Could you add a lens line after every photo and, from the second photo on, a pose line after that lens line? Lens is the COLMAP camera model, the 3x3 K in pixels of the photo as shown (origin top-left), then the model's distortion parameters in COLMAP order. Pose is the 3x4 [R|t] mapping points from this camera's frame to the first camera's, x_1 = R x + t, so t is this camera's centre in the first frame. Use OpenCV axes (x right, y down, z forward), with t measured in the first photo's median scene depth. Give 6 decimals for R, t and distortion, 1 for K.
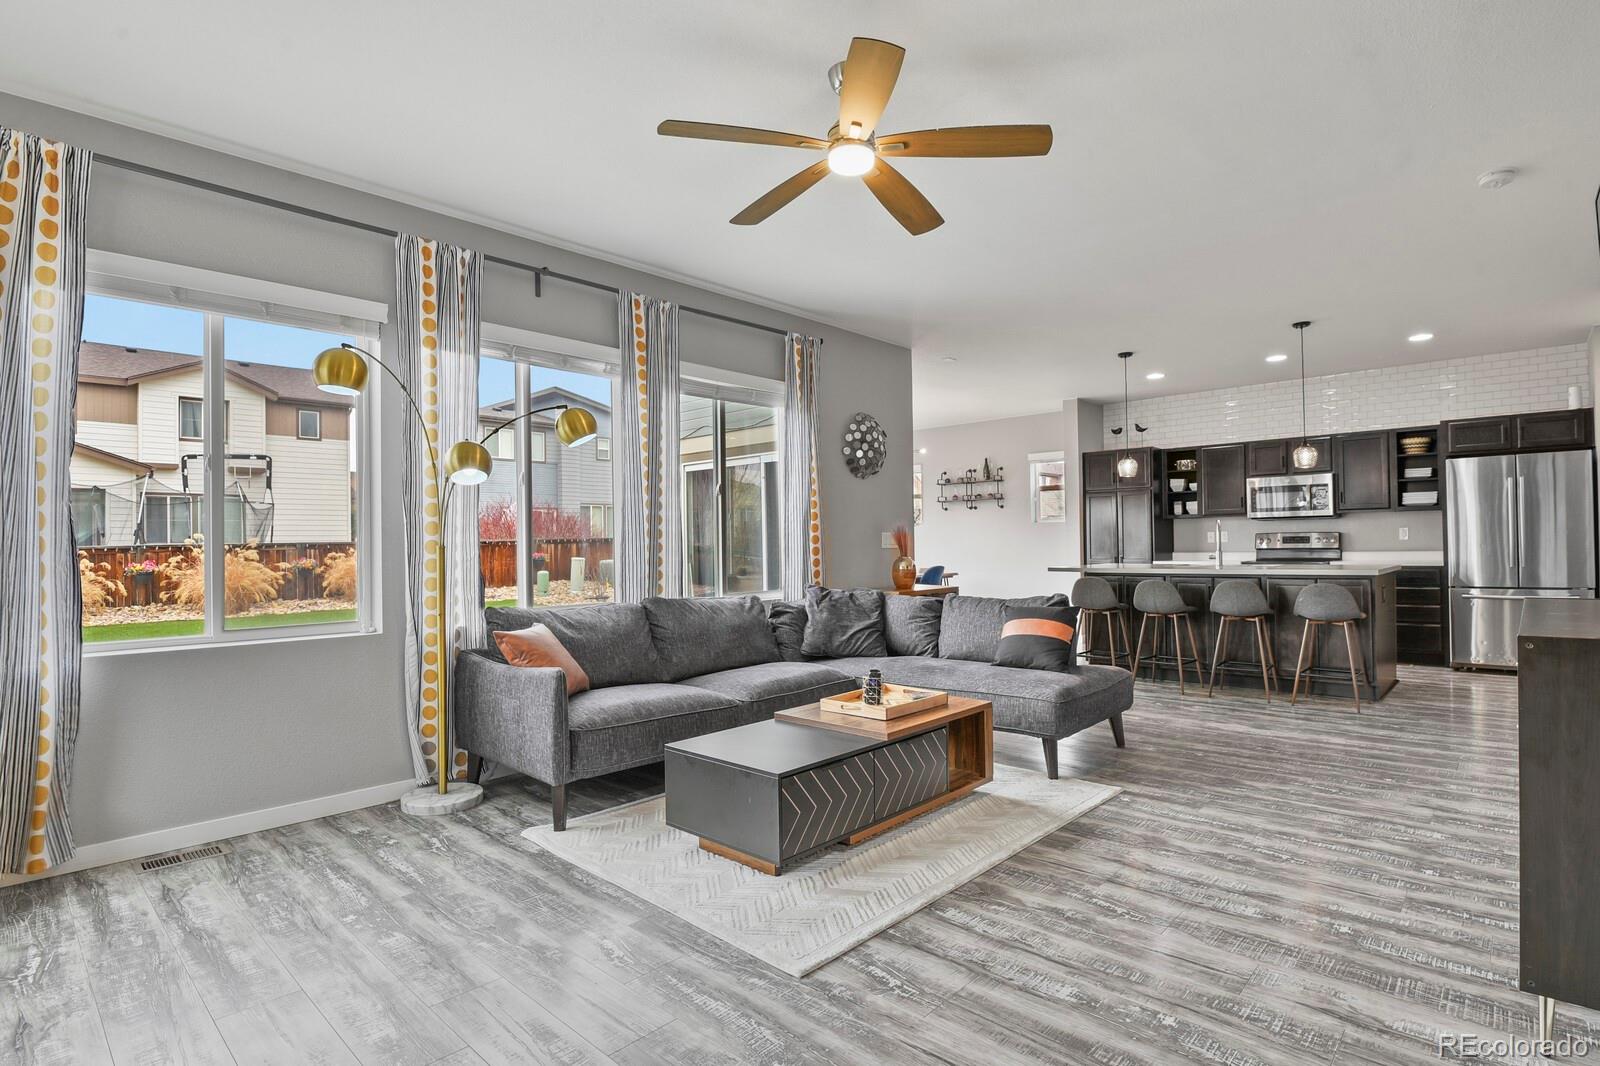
lens RADIAL K [[791.3, 0, 821.0], [0, 791.3, 532.3], [0, 0, 1]] dist [-0.014851, -0.000673]
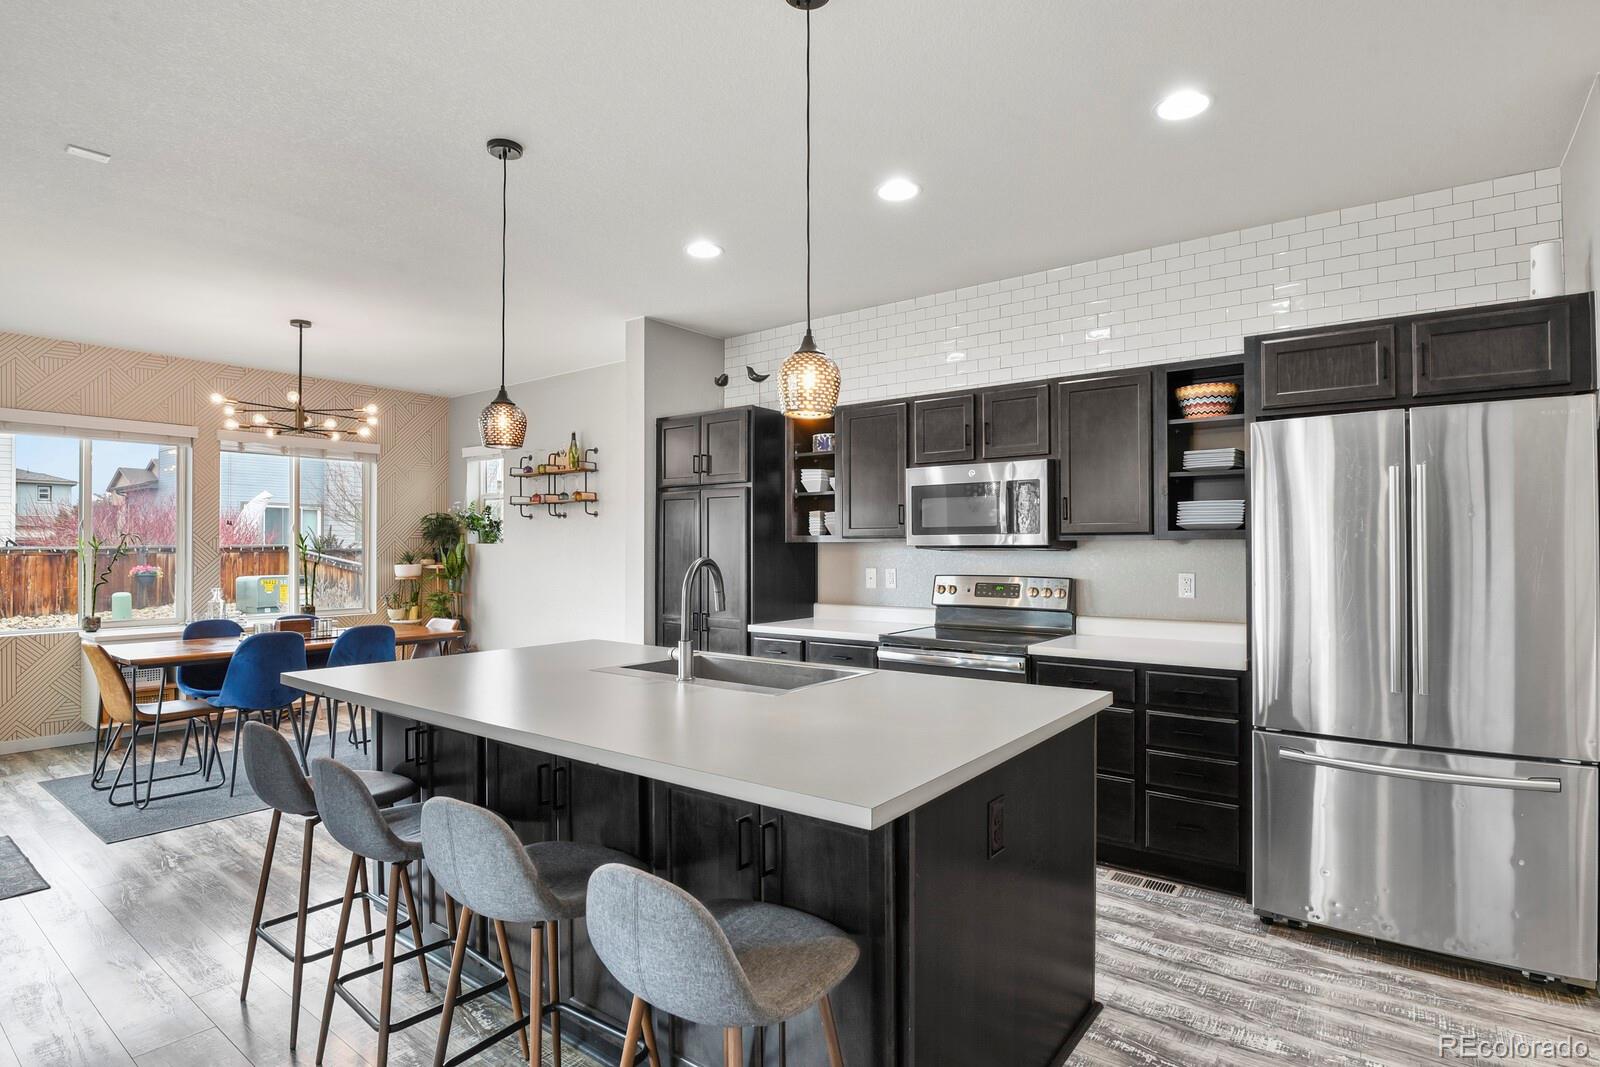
lens RADIAL K [[791.3, 0, 818.0], [0, 791.3, 539.2], [0, 0, 1]] dist [-0.014851, -0.000673]
pose [[0.994633, 0.013292, 0.102609, 0.781391], [-0.013865, 0.999892, 0.004874, -0.043760], [-0.102533, -0.006271, 0.994710, 0.900150]]
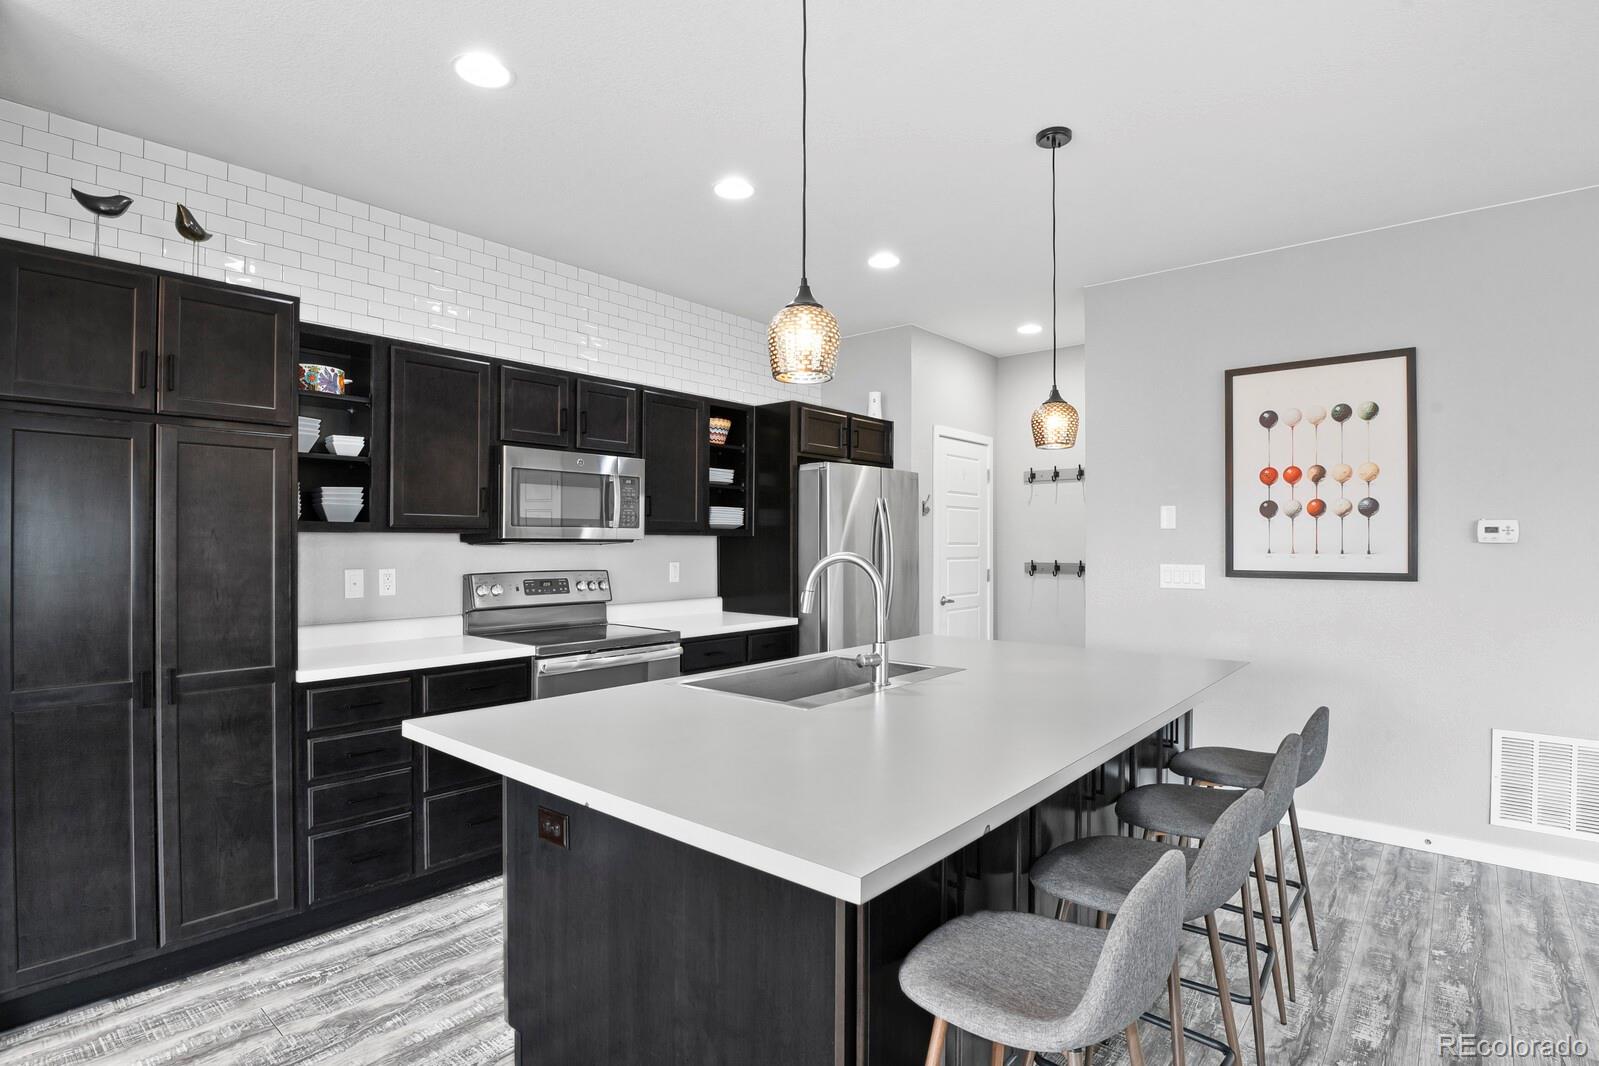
lens RADIAL K [[790.8, 0, 805.2], [0, 790.8, 541.4], [0, 0, 1]] dist [-0.014851, -0.000673]
pose [[-0.023657, 0.015802, 0.999595, 0.209670], [-0.016812, 0.999727, -0.016202, -0.022802], [-0.999579, -0.017189, -0.023385, 1.538168]]
